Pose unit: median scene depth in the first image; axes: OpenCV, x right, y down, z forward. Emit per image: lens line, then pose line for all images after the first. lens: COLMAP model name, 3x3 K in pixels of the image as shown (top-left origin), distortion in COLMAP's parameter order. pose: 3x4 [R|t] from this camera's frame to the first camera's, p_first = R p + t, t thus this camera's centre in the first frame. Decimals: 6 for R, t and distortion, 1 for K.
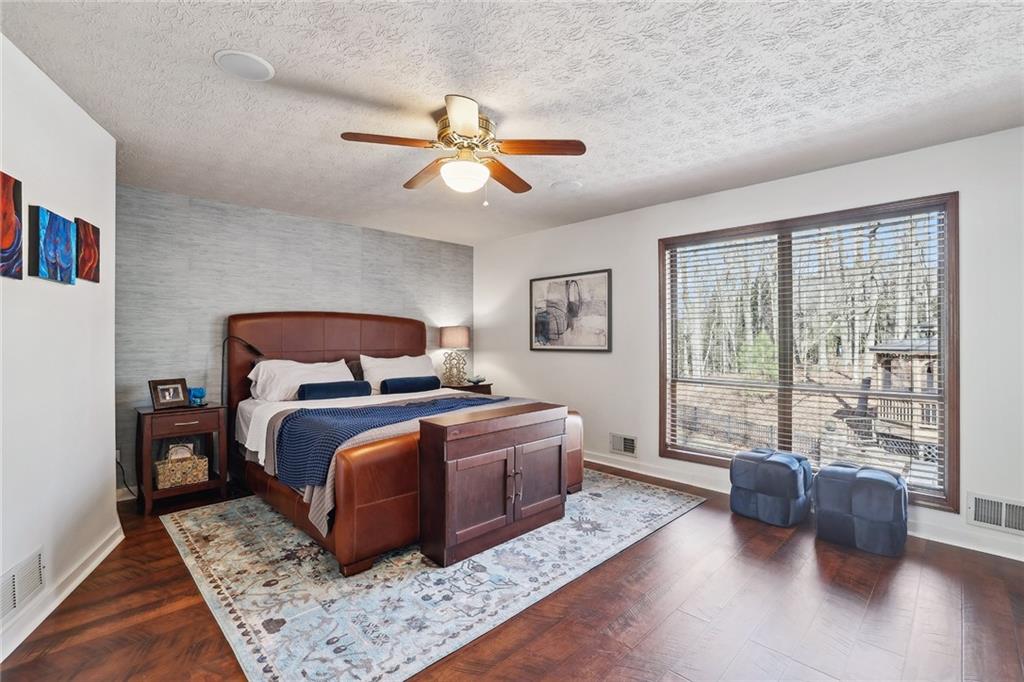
lens RADIAL K [[442.9, 0, 503.5], [0, 442.9, 339.7], [0, 0, 1]] dist [-0.038752, 0.009823]
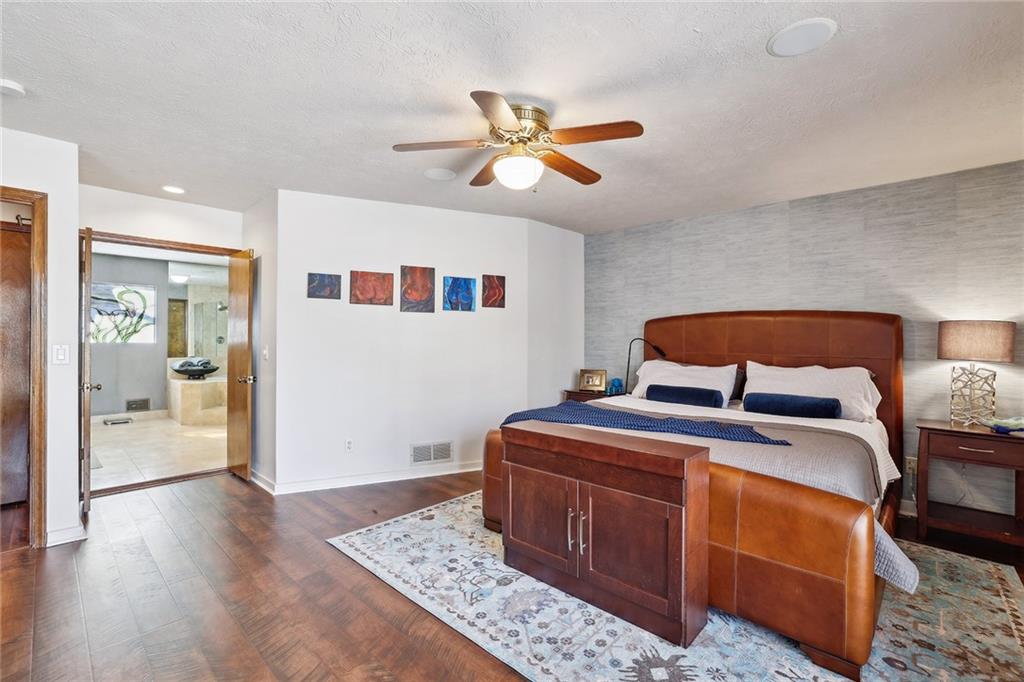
lens RADIAL K [[442.9, 0, 507.7], [0, 442.9, 339.2], [0, 0, 1]] dist [-0.038752, 0.009823]
pose [[0.073801, 0.000024, -0.997273, 0.894193], [-0.009735, 0.999952, -0.000696, -0.002636], [0.997225, 0.009760, 0.073798, 0.935225]]
